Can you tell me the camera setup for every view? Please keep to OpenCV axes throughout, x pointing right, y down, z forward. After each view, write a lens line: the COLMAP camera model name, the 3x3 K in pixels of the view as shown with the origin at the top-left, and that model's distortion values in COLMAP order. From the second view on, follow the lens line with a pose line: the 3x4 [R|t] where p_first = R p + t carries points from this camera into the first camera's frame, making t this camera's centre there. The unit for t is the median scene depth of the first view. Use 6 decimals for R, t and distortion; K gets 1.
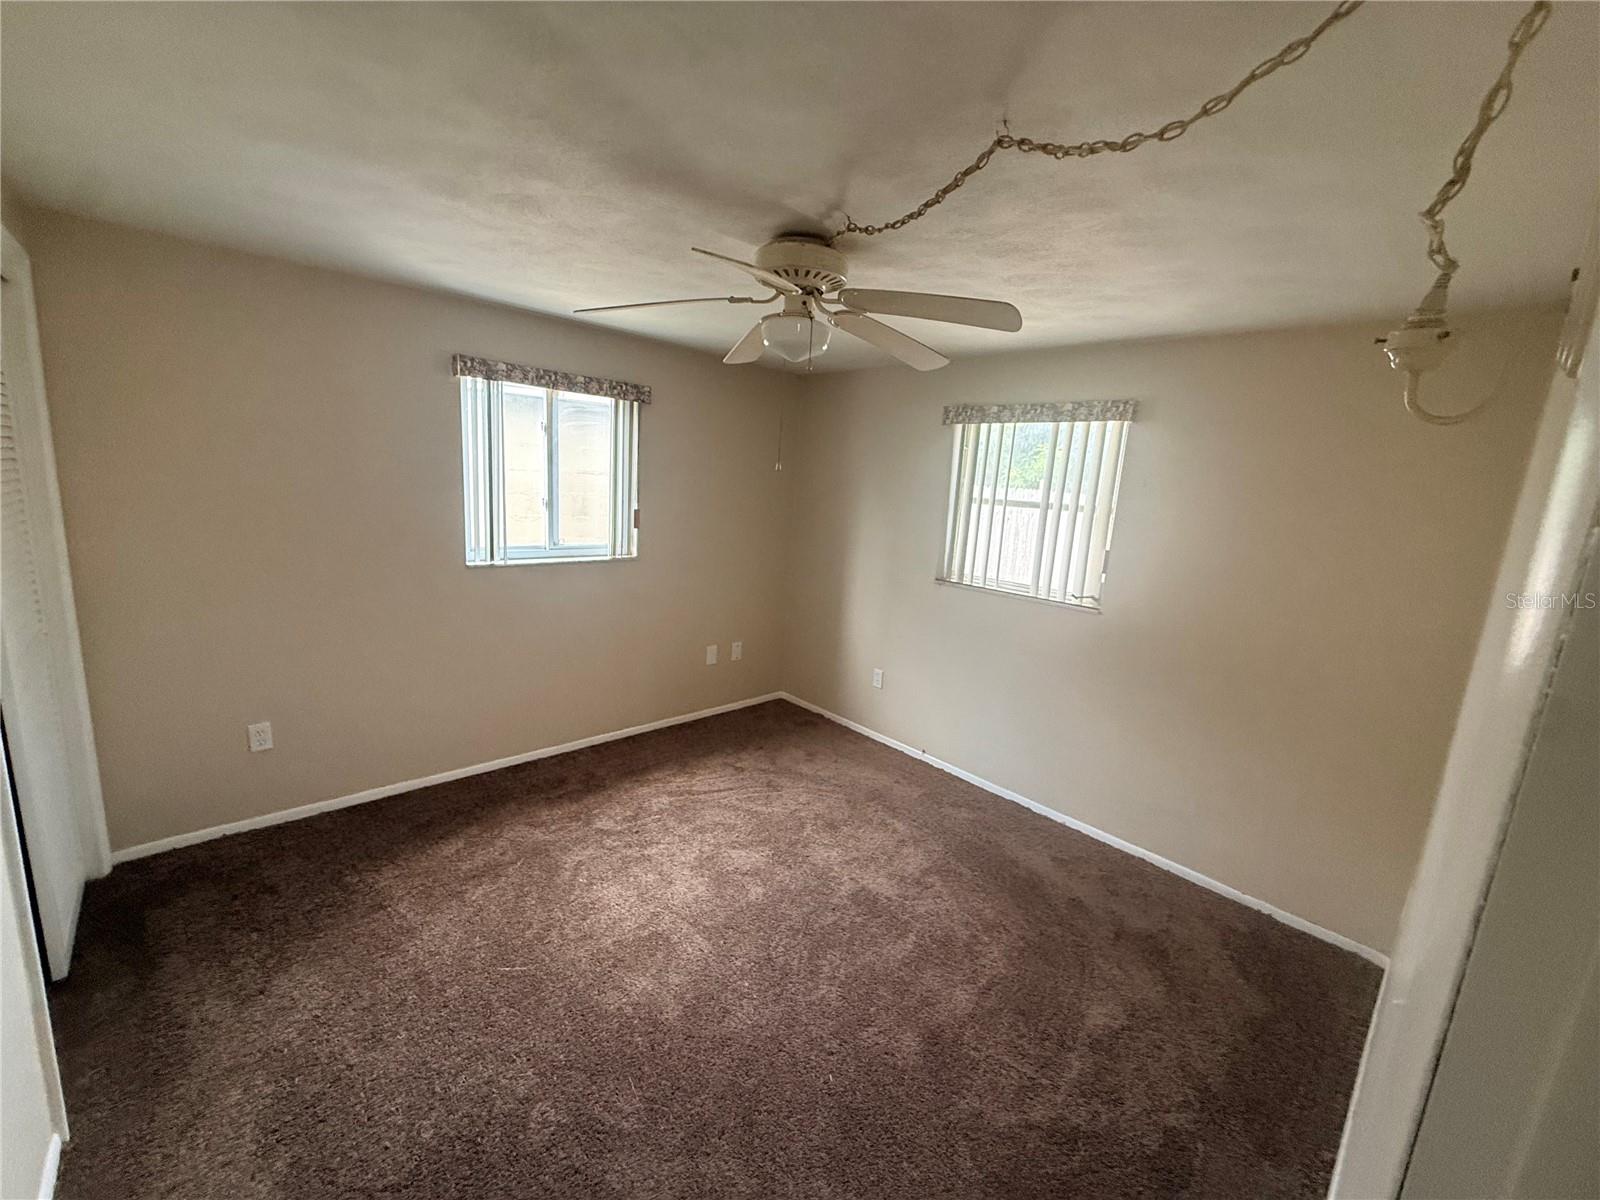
lens RADIAL K [[574.0, 0, 801.3], [0, 574.0, 568.5], [0, 0, 1]] dist [0.001539, 0.000113]
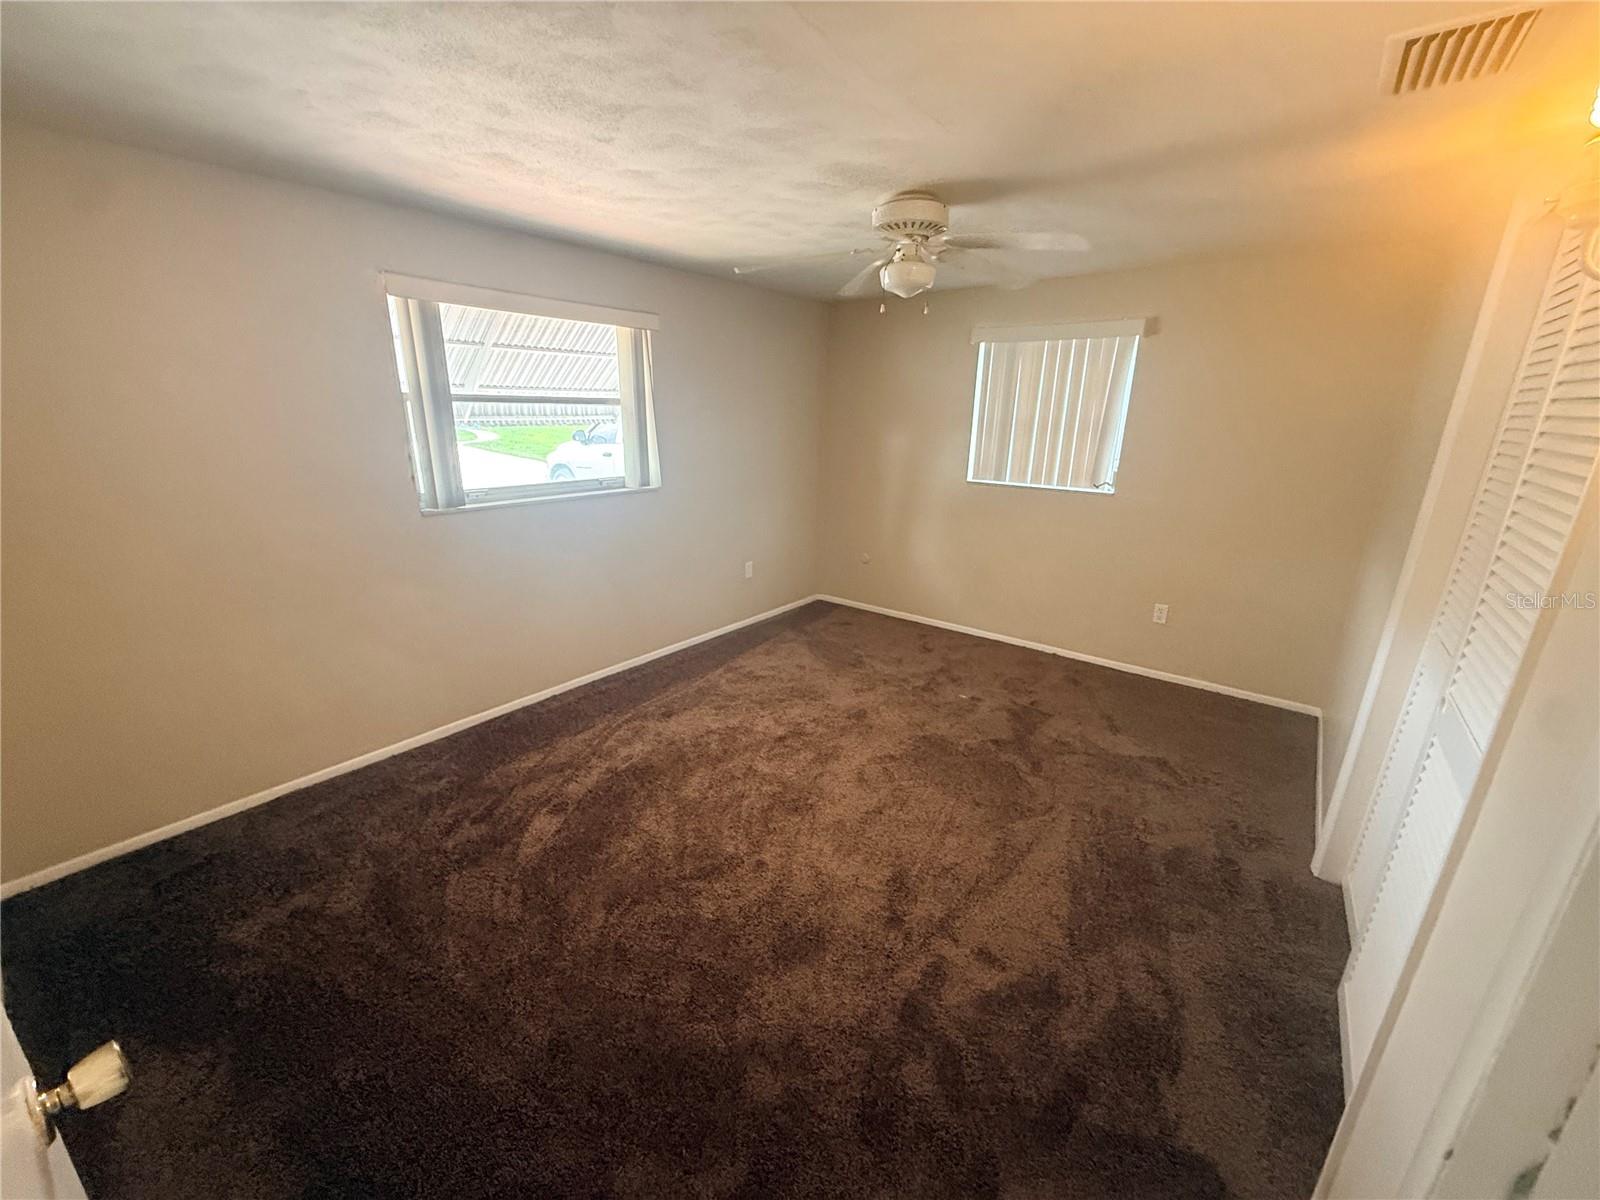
lens RADIAL K [[644.1, 0, 800.0], [0, 644.1, 600.0], [0, 0, 1]] dist [0.073650, 0.000008]
pose [[0.979112, -0.106843, 0.172986, -0.288540], [0.079027, 0.983885, 0.160388, 0.018016], [-0.187335, -0.143367, 0.971778, -0.236748]]
